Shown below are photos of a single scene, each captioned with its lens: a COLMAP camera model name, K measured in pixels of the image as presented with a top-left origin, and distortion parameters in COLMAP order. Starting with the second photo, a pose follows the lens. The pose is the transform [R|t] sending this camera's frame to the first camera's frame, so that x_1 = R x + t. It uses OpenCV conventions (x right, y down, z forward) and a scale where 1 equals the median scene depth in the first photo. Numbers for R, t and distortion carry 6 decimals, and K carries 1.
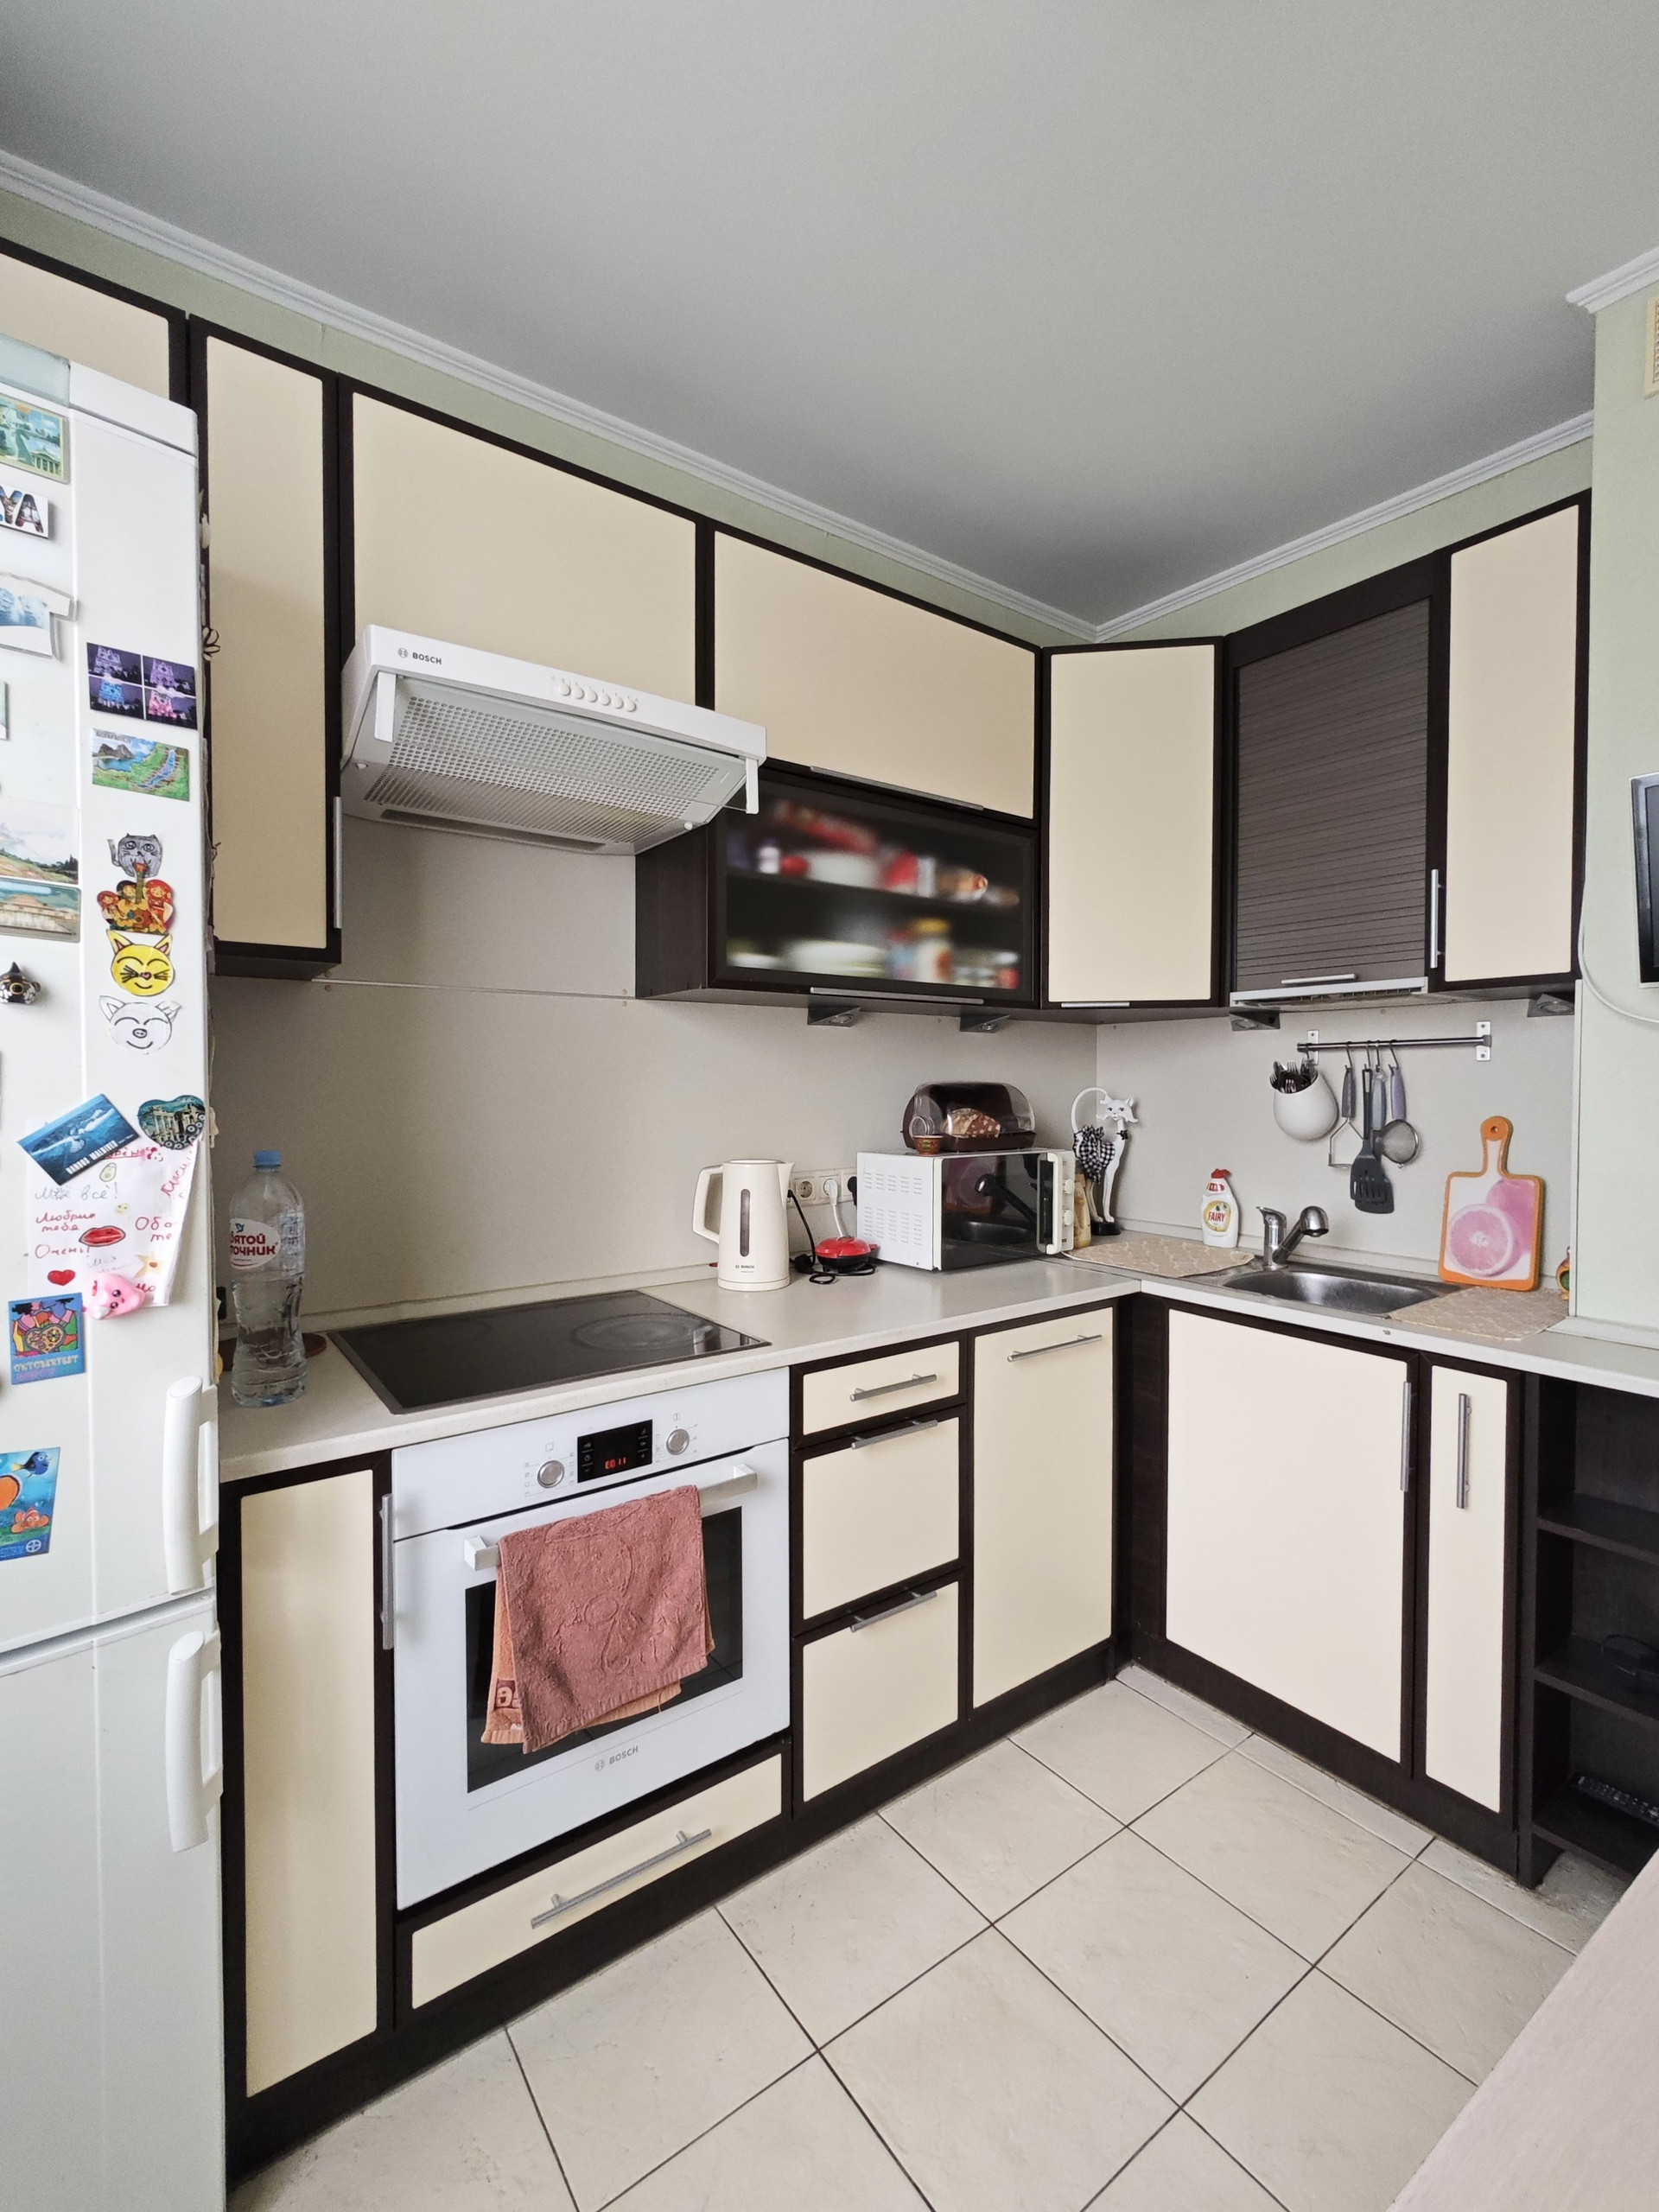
lens RADIAL K [[961.6, 0, 827.3], [0, 961.6, 1104.6], [0, 0, 1]] dist [-0.000799, -0.000577]
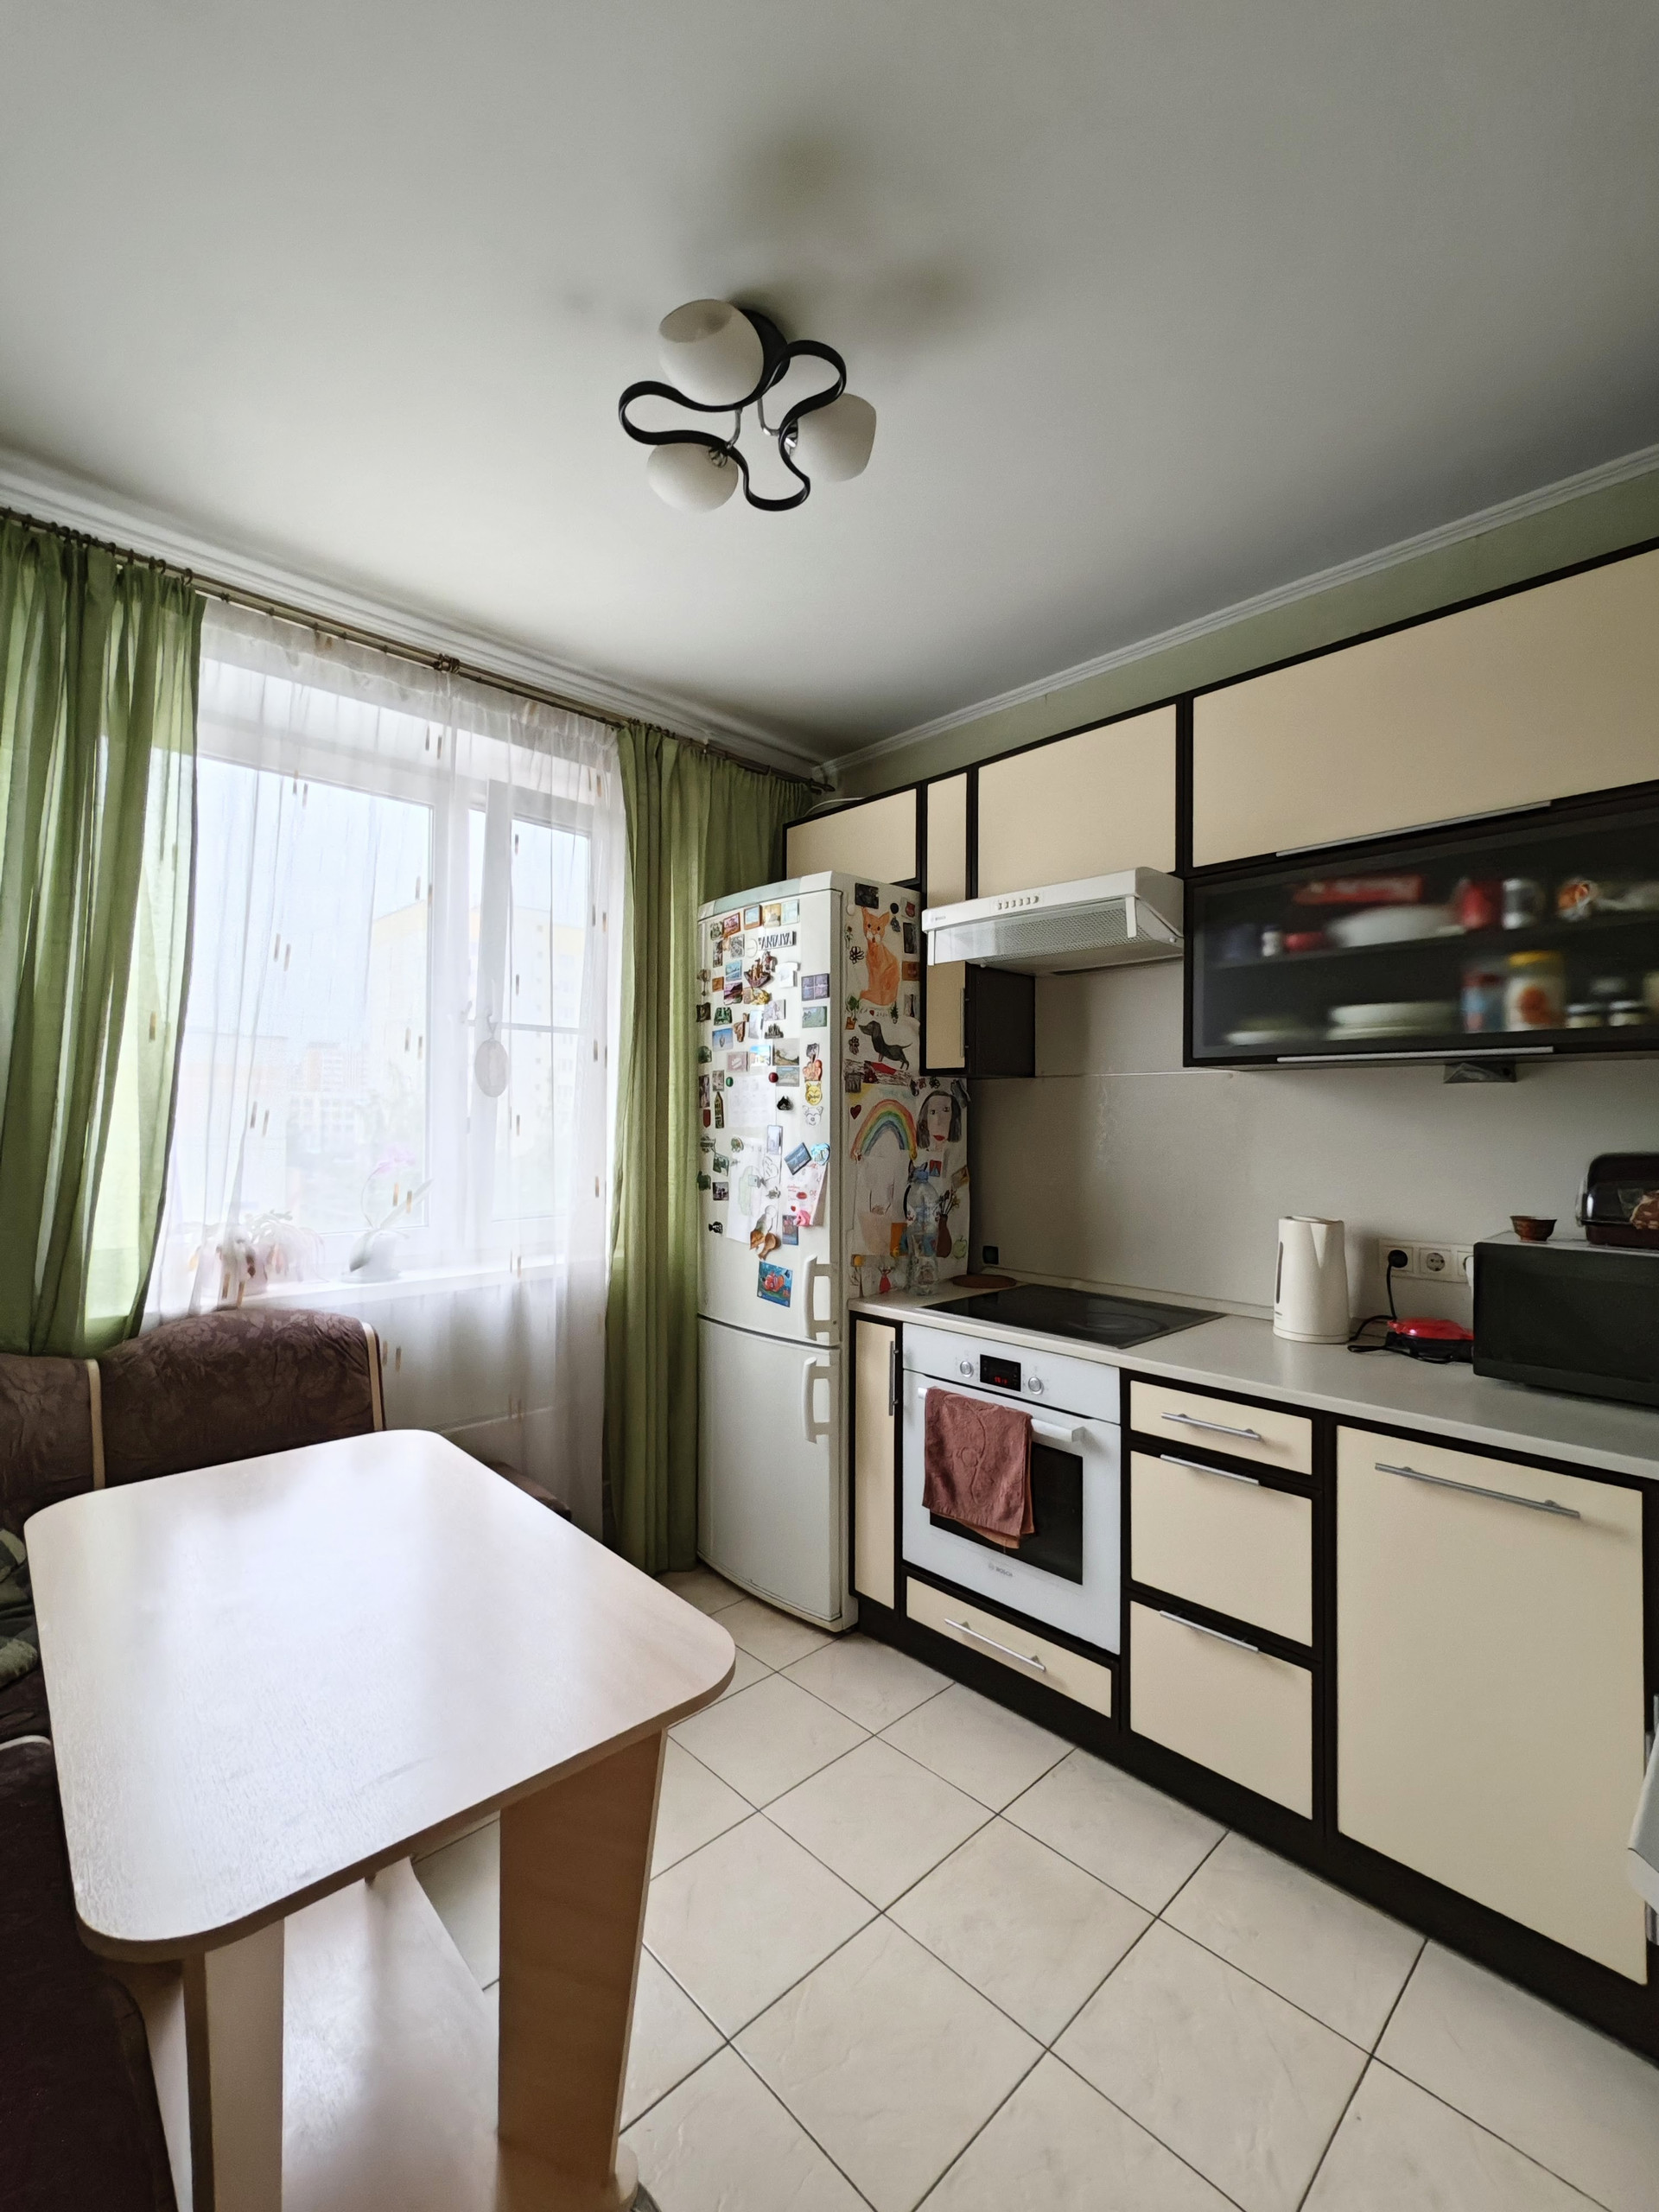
lens RADIAL K [[961.6, 0, 820.5], [0, 961.6, 1100.3], [0, 0, 1]] dist [-0.000799, -0.000577]
pose [[0.127569, -0.015870, -0.991703, 1.011011], [-0.027264, 0.999438, -0.019501, -0.040460], [0.991455, 0.029526, 0.127065, 0.370669]]
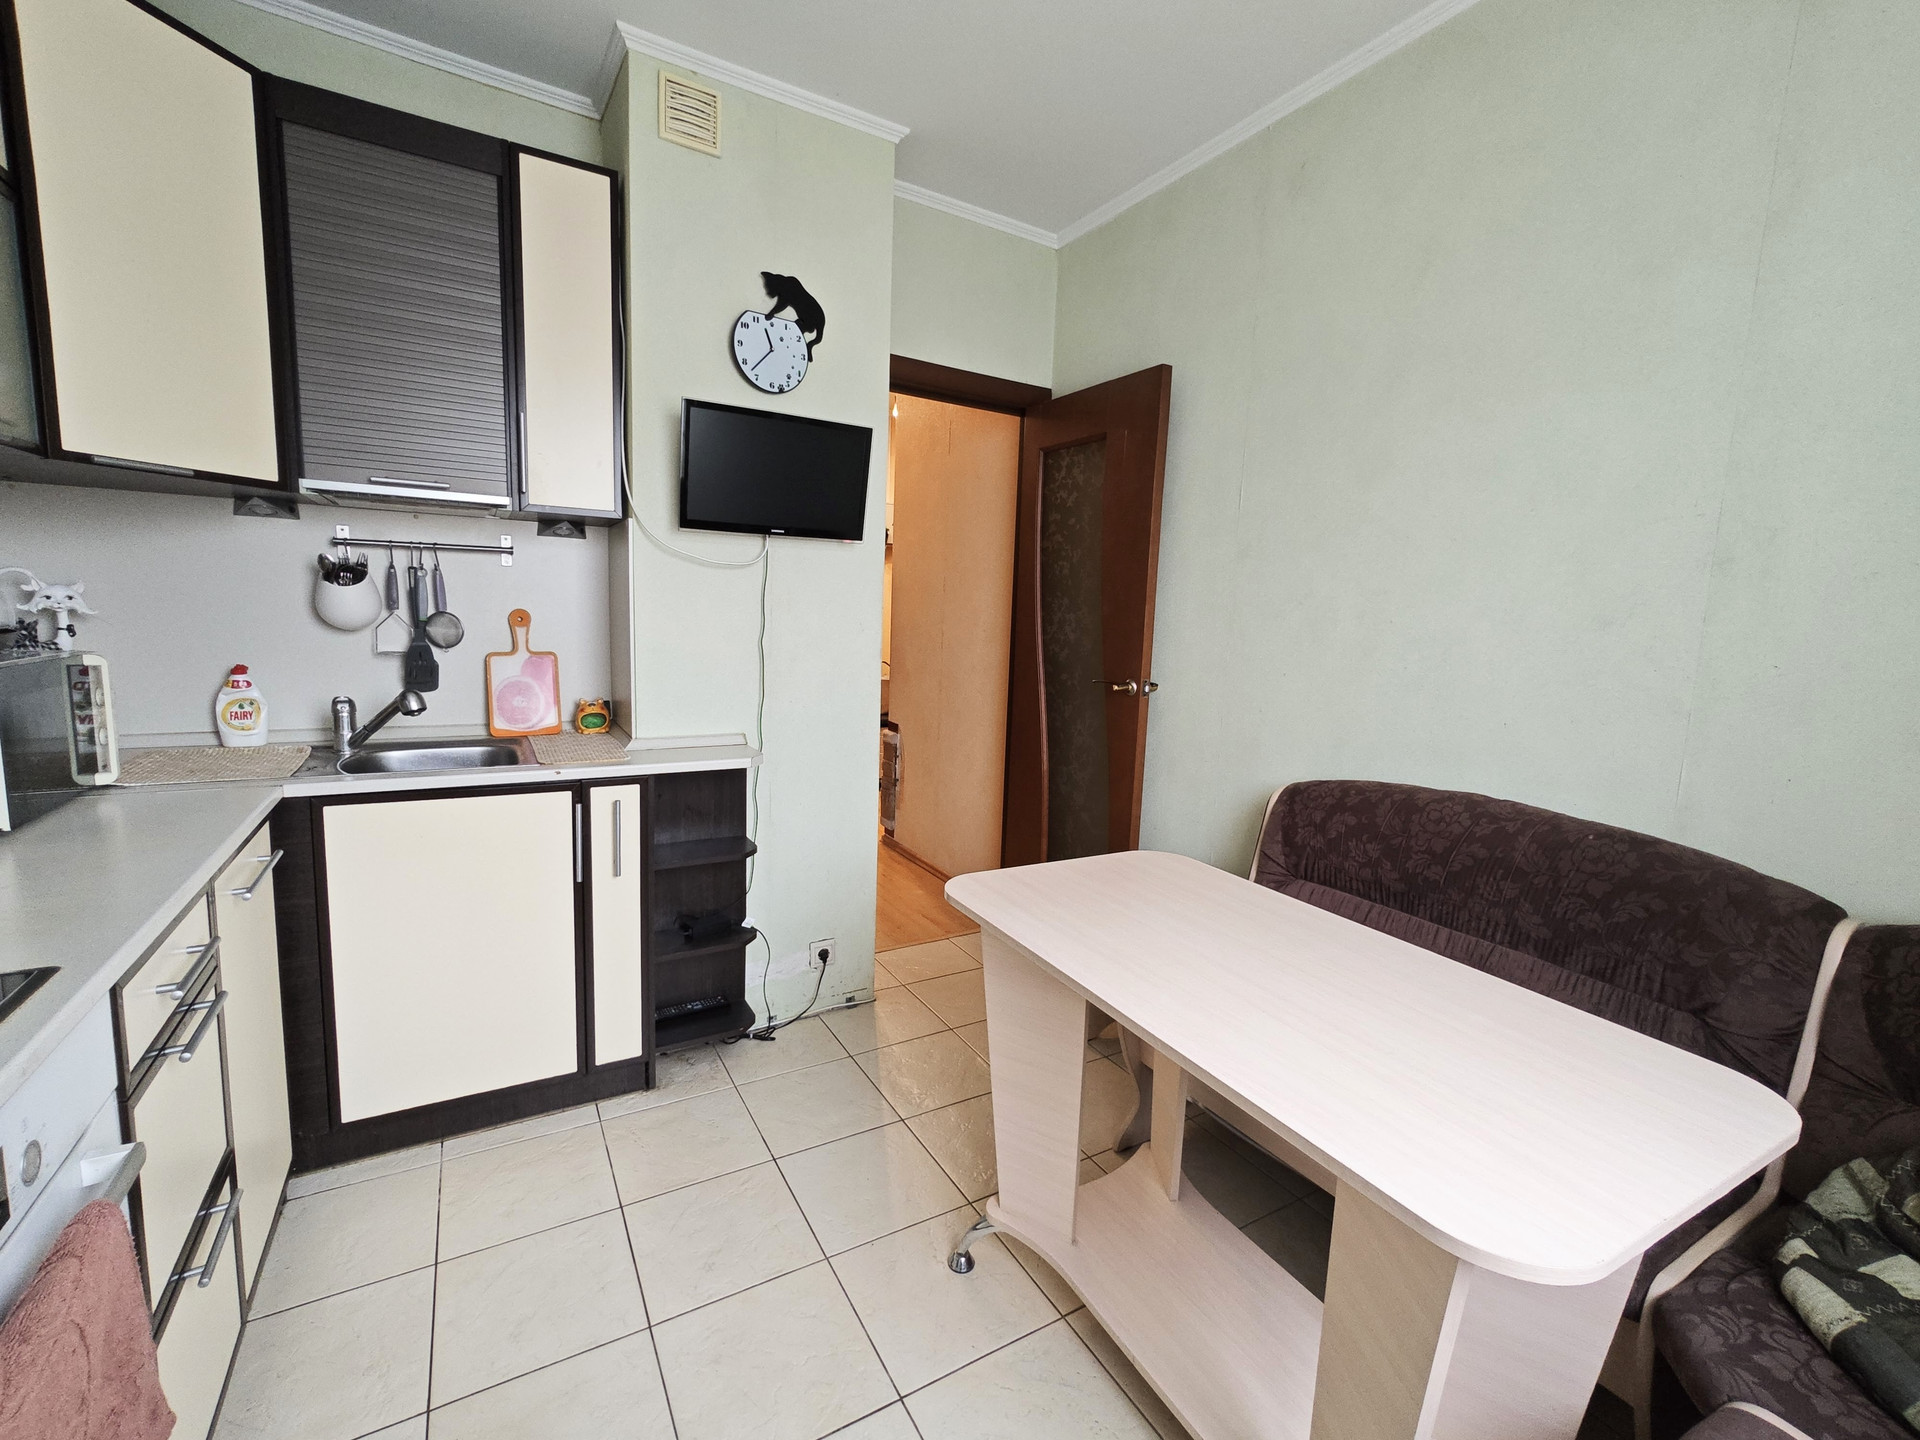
lens RADIAL K [[834.7, 0, 964.2], [0, 834.7, 717.2], [0, 0, 1]] dist [-0.000799, -0.000577]
pose [[0.099272, -0.126556, 0.986980, -0.452306], [-0.016498, 0.991533, 0.128799, 0.002681], [-0.994924, -0.029069, 0.096343, 0.305568]]
